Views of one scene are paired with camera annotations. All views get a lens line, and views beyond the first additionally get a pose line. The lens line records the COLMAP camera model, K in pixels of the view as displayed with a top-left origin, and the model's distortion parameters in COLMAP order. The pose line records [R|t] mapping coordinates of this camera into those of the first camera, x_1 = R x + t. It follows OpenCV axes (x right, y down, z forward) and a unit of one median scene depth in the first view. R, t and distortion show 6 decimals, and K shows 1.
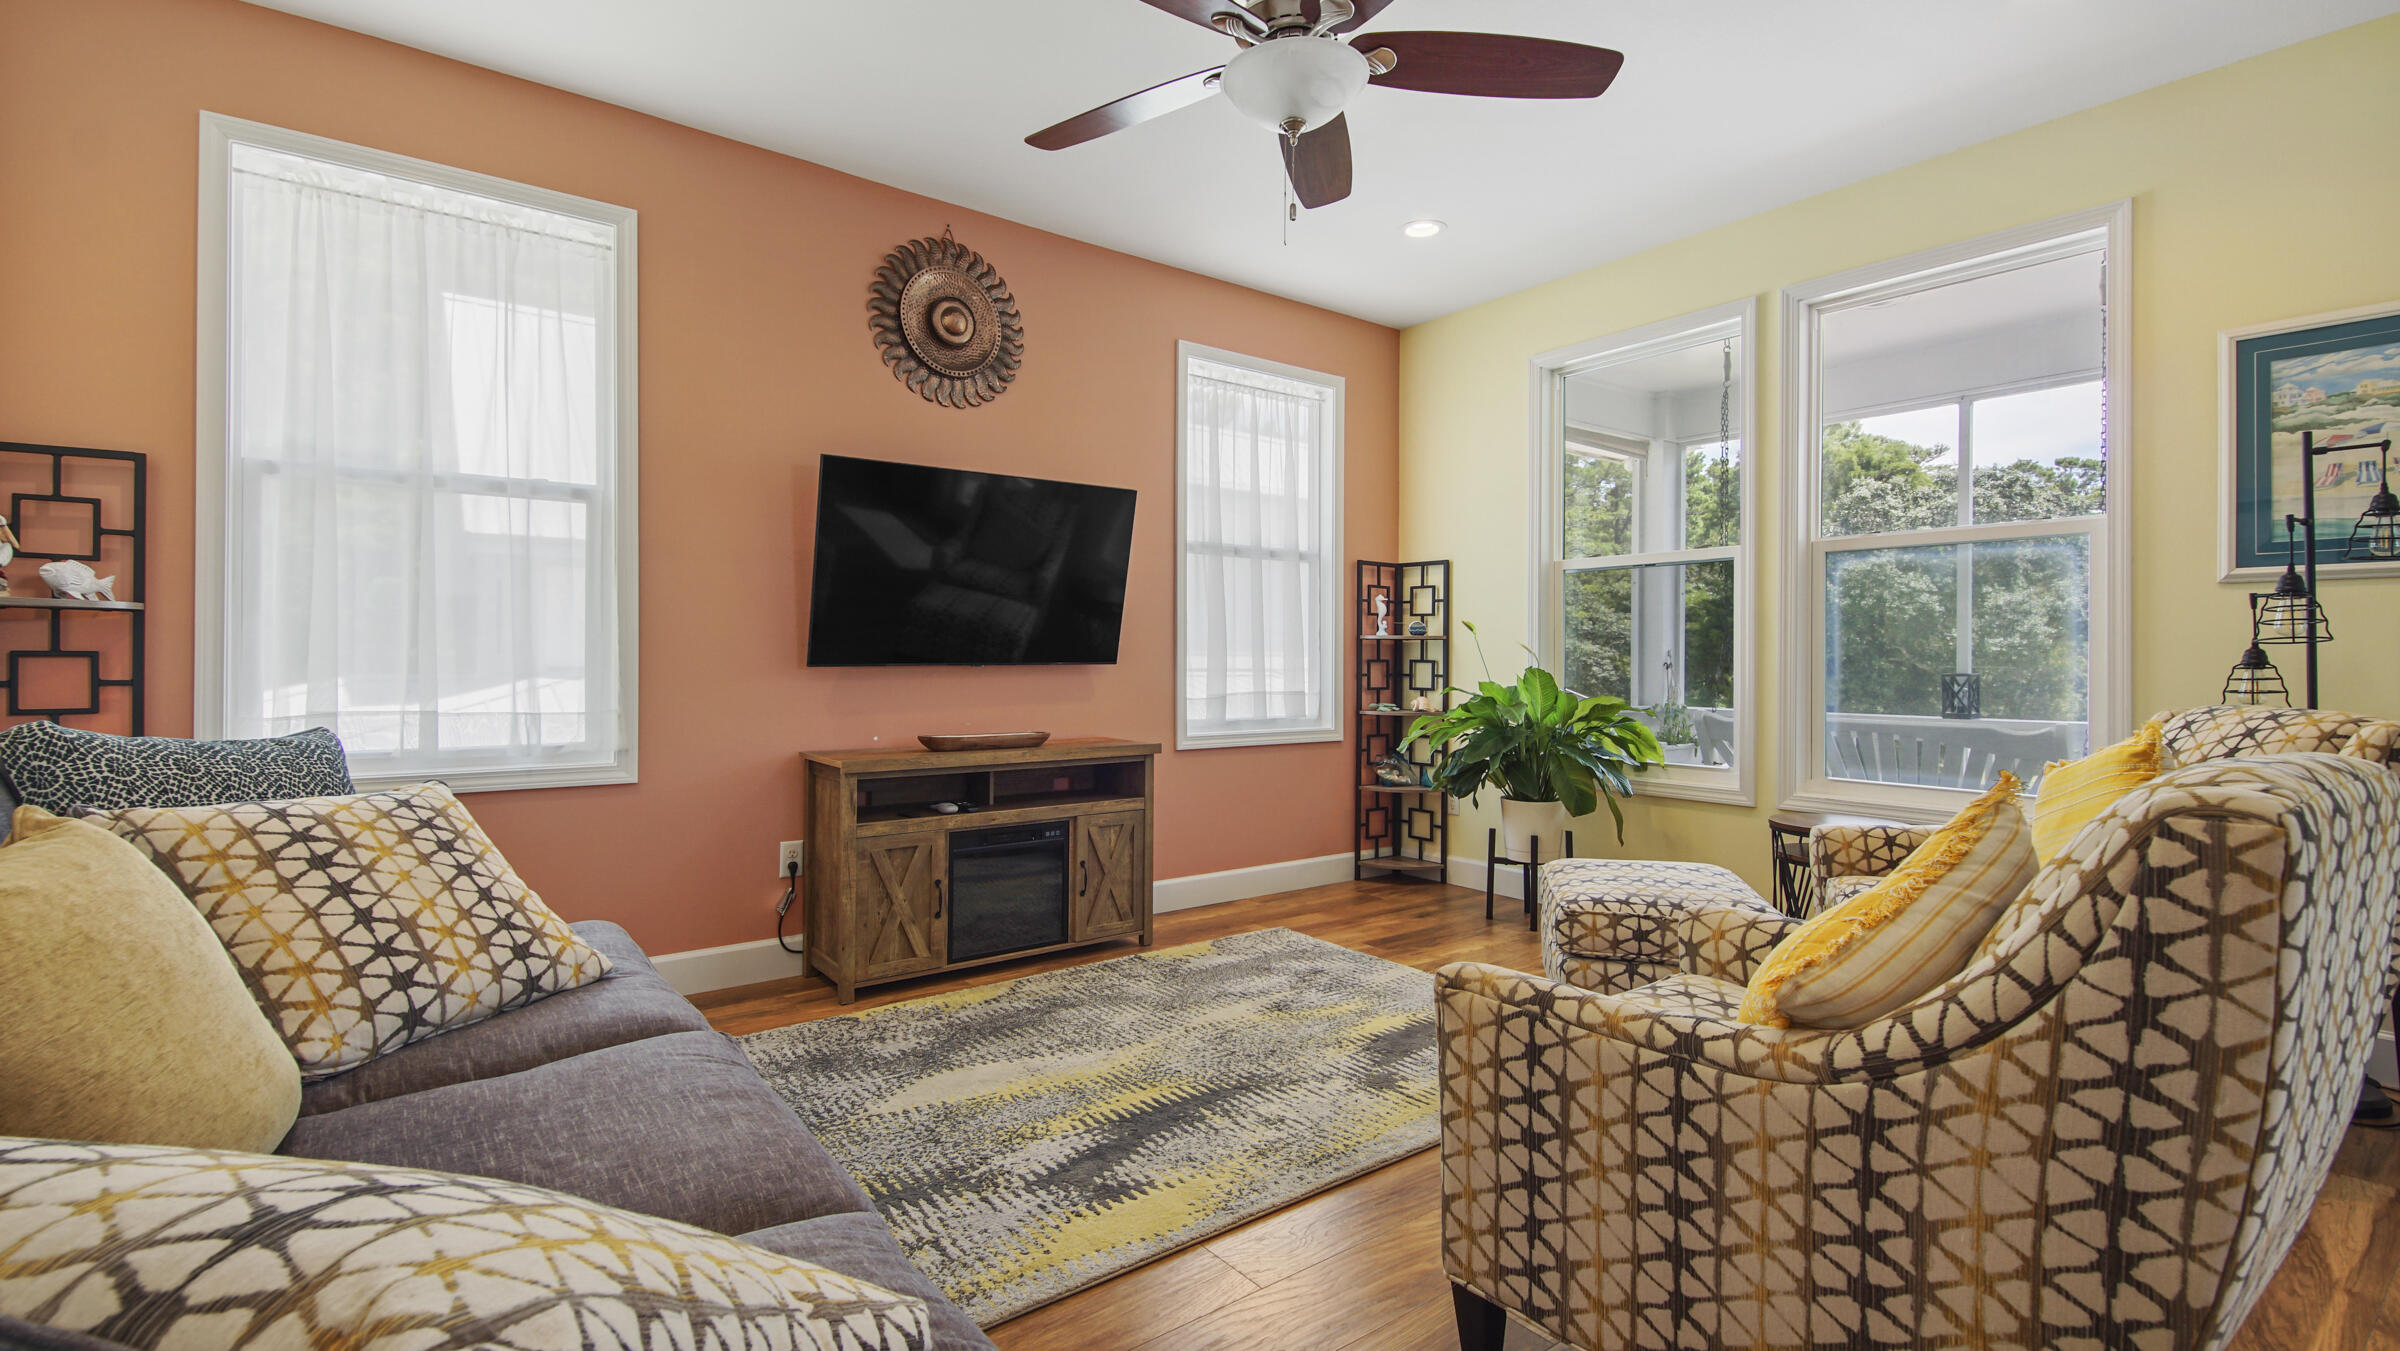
lens RADIAL K [[1065.2, 0, 1194.1], [0, 1065.2, 660.7], [0, 0, 1]] dist [0.035935, -0.017390]
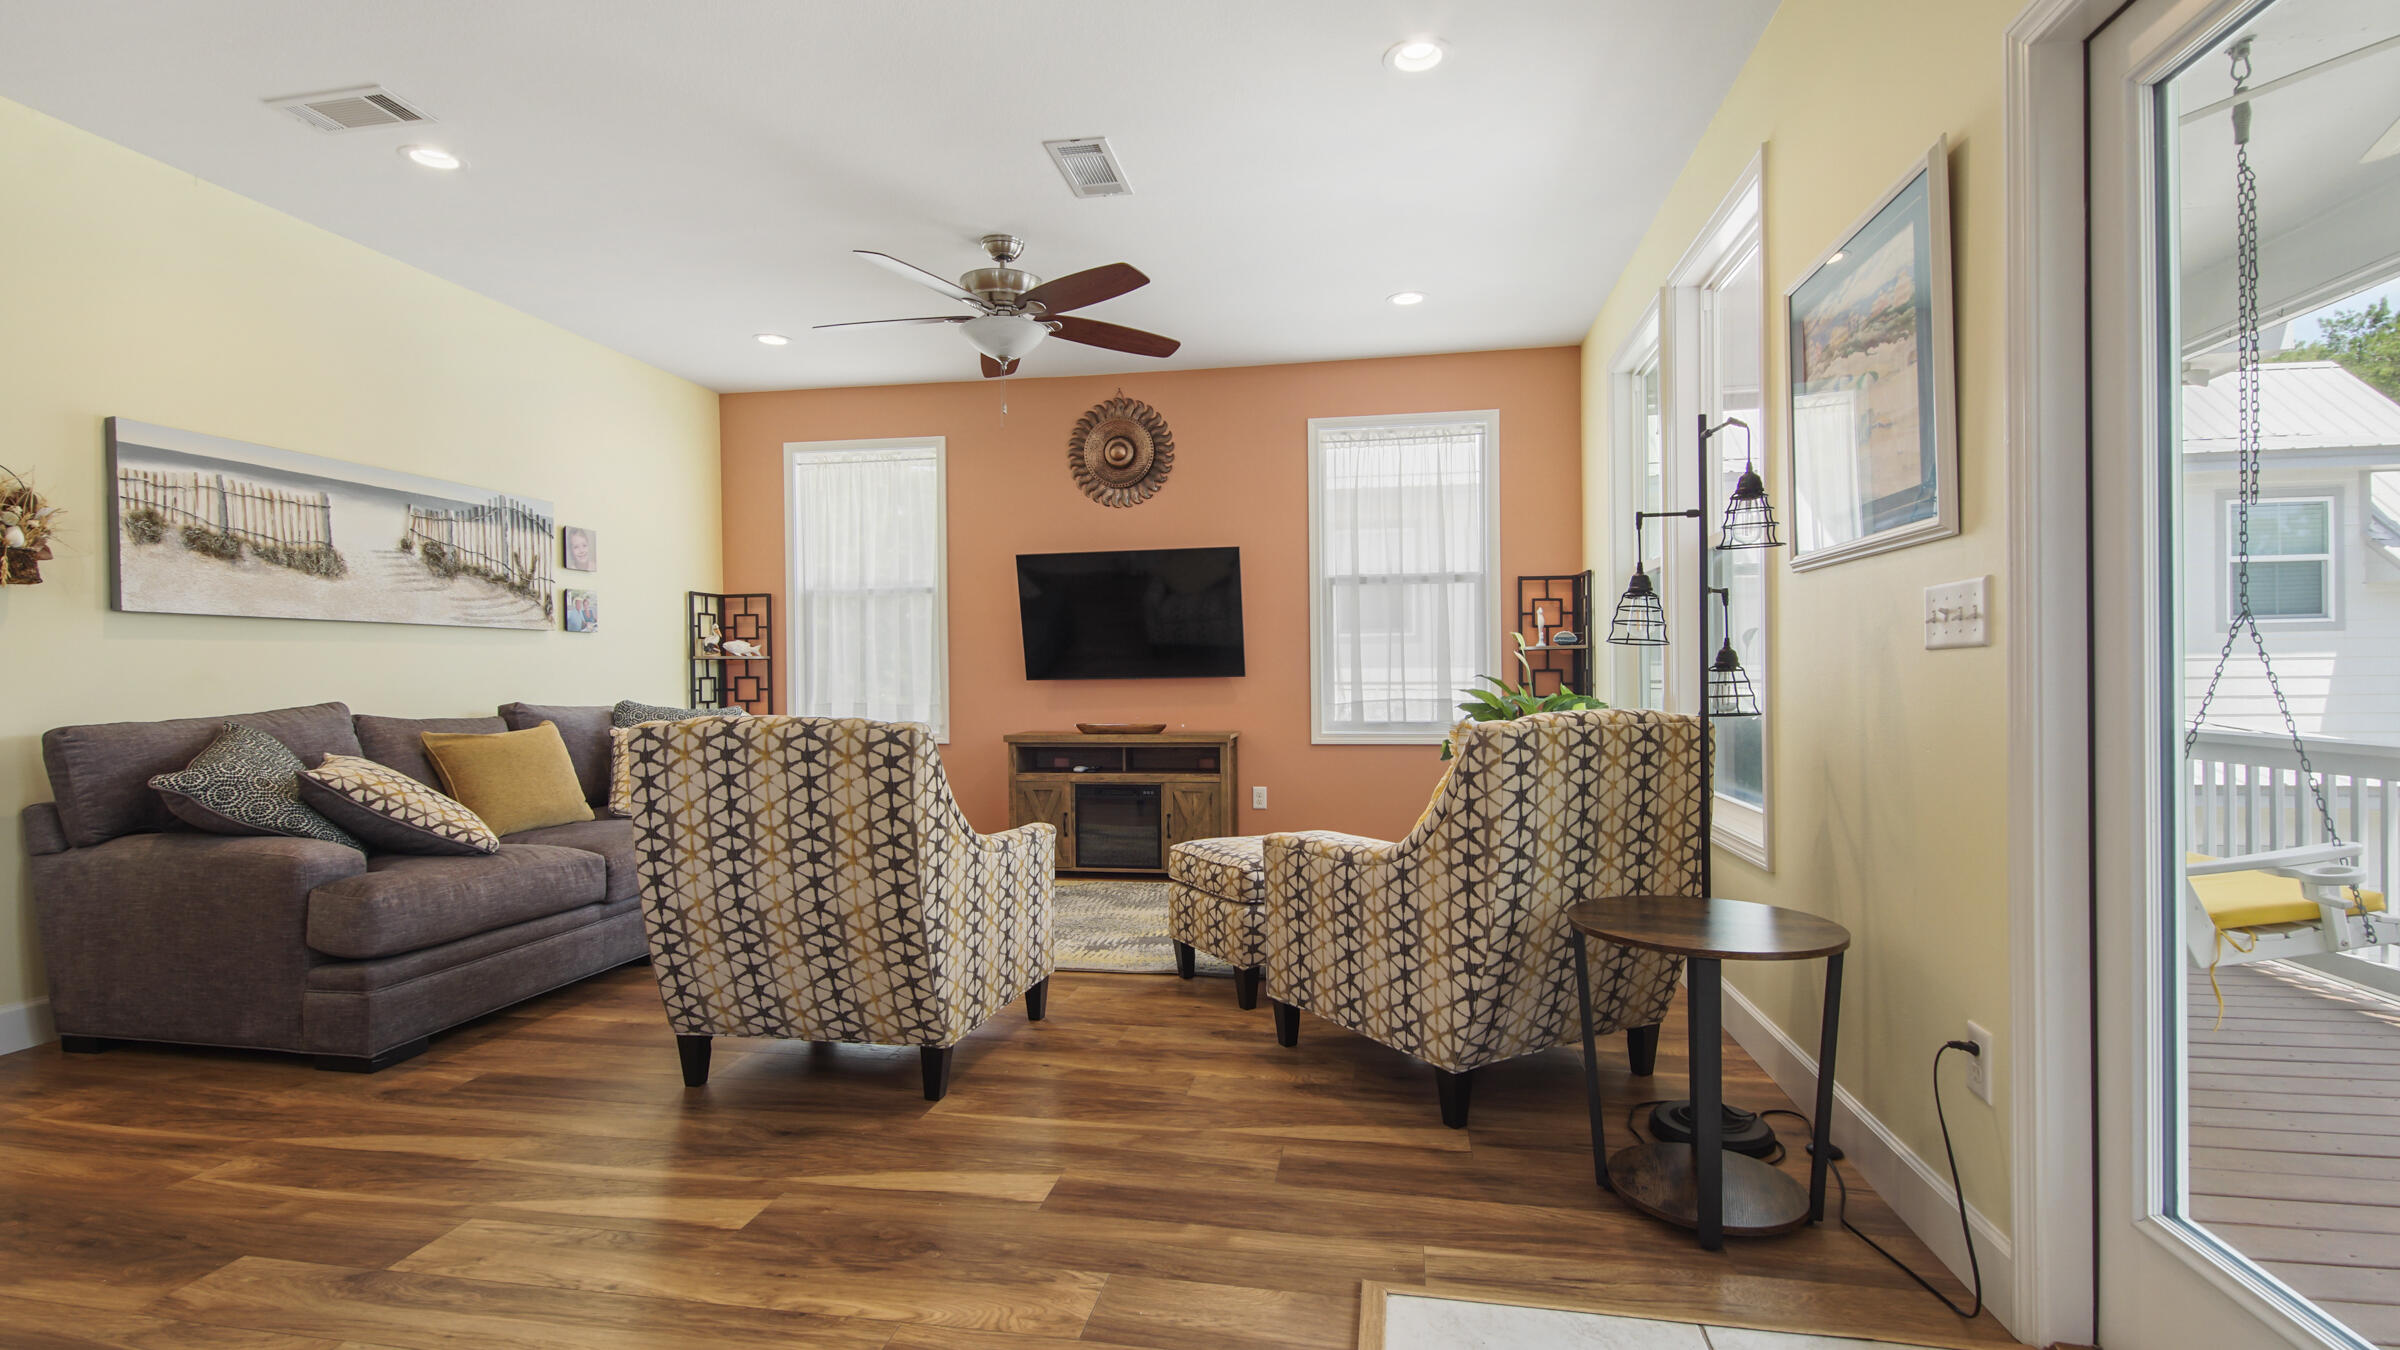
lens RADIAL K [[1065.2, 0, 1208.5], [0, 1065.2, 680.2], [0, 0, 1]] dist [0.035935, -0.017390]
pose [[0.691189, -0.003993, -0.722663, 1.002009], [0.013125, 0.999889, 0.007030, -0.002430], [0.722555, -0.014344, 0.691165, 0.044540]]
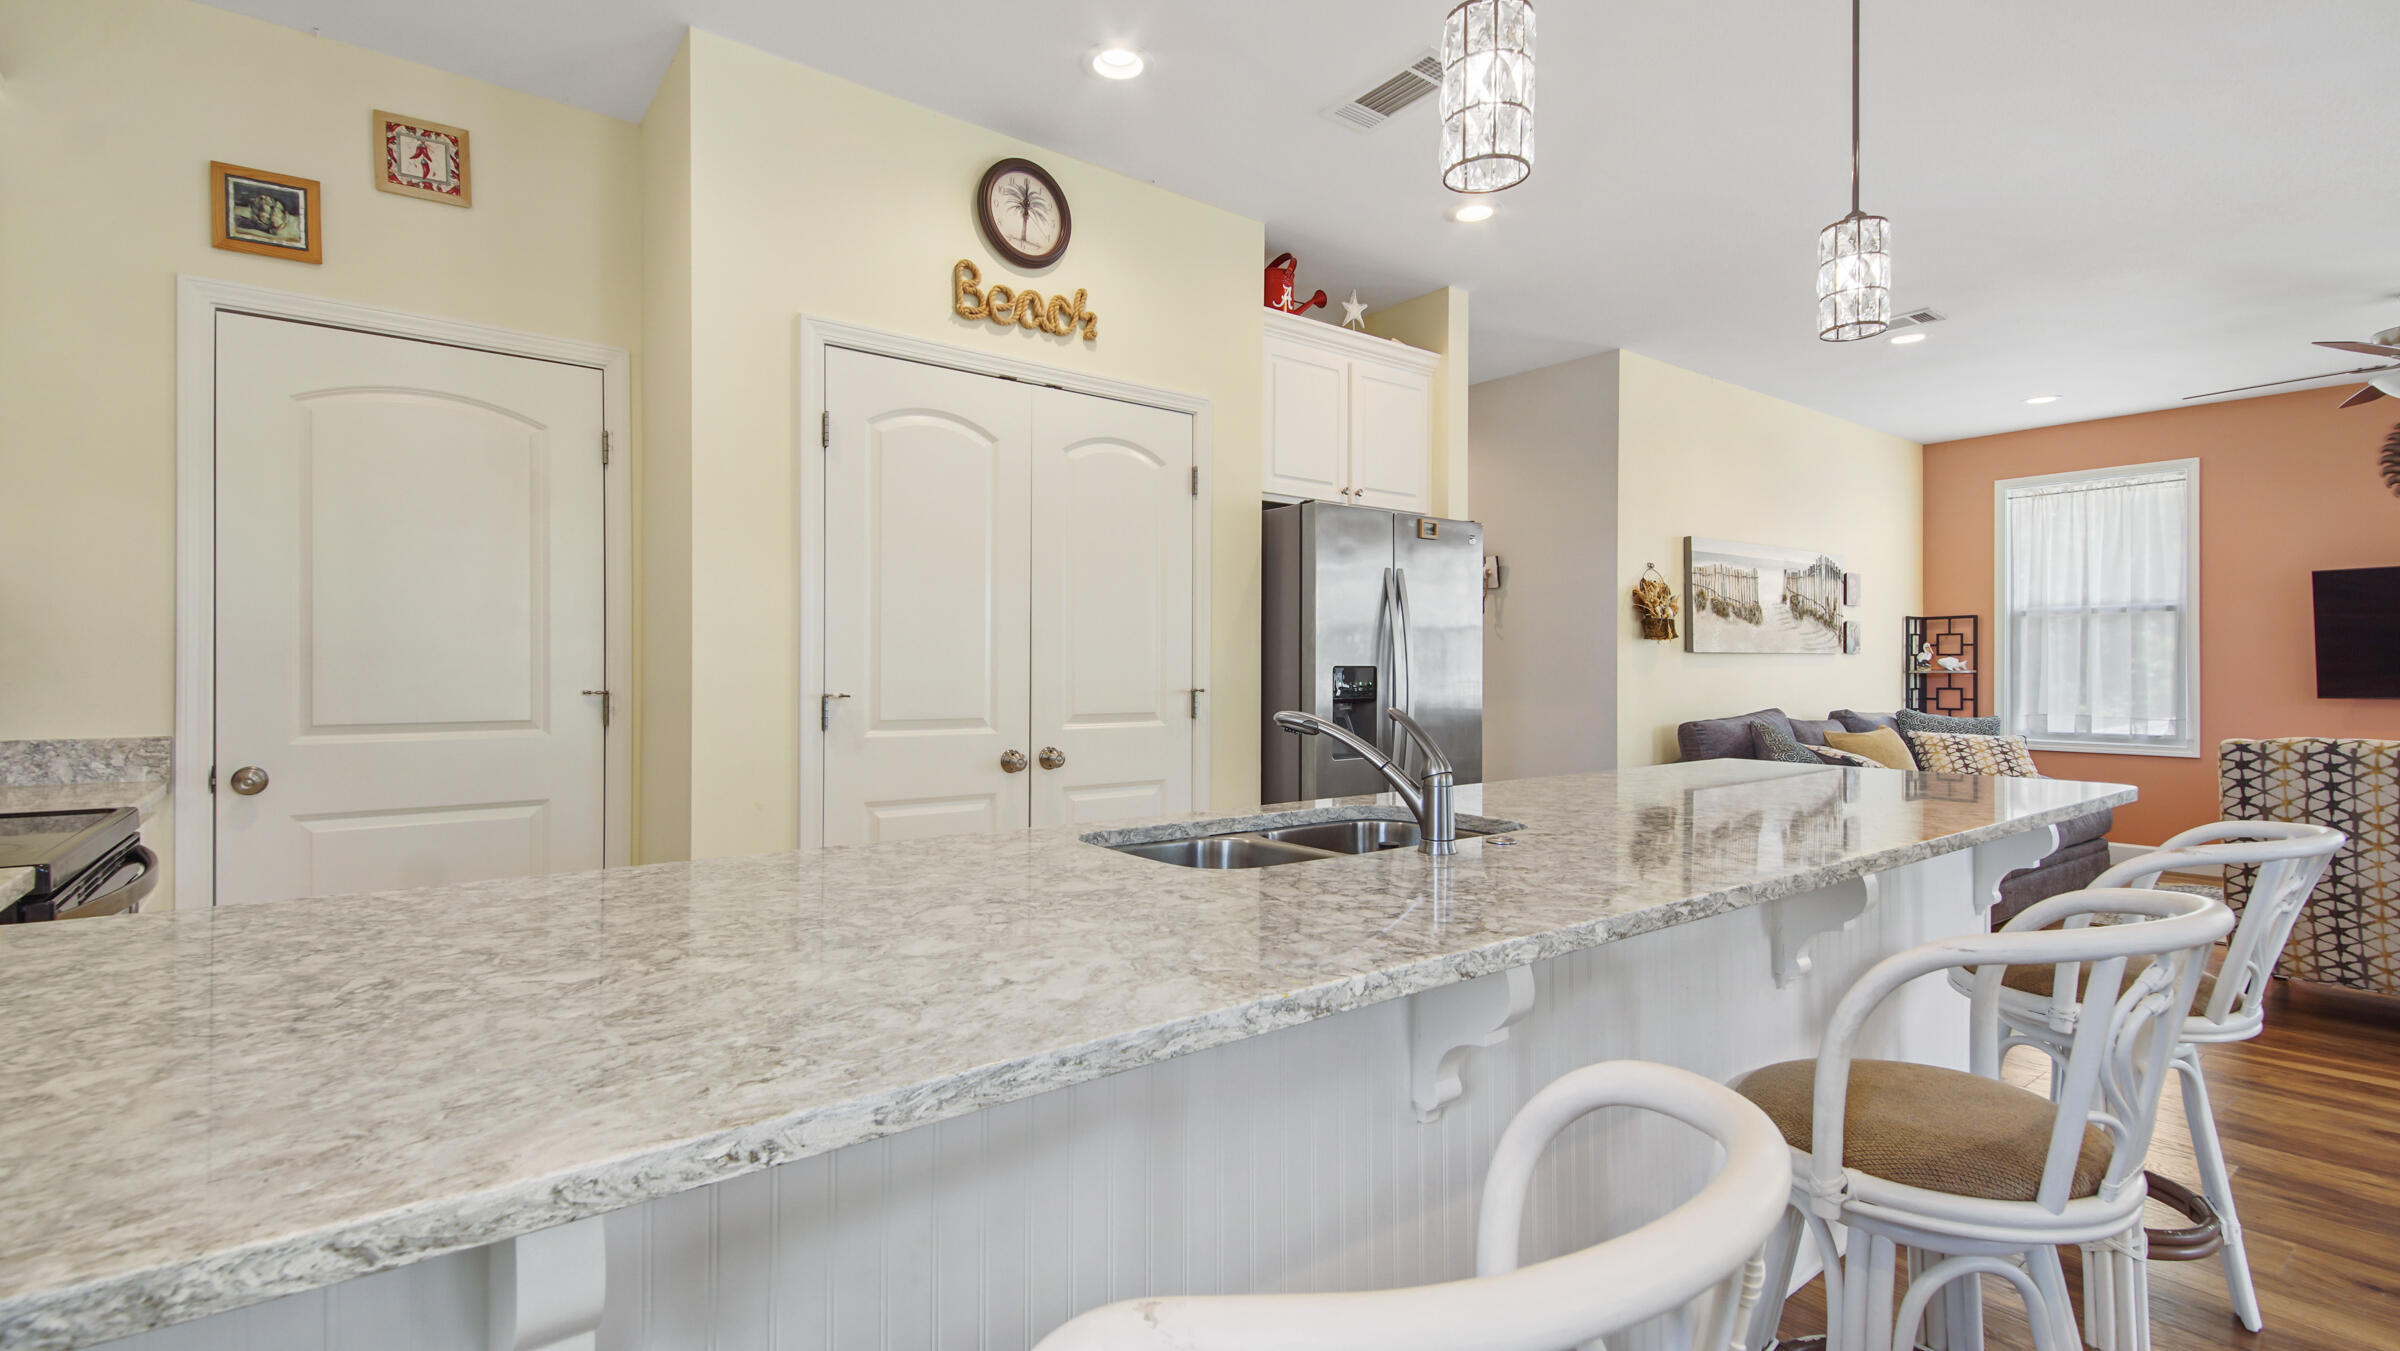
lens RADIAL K [[1065.2, 0, 1195.8], [0, 1065.2, 674.4], [0, 0, 1]] dist [0.035935, -0.017390]
pose [[0.031318, 0.002777, -0.999506, 1.200530], [0.006336, 0.999975, 0.002977, -0.044680], [0.999489, -0.006426, 0.031300, -0.747112]]
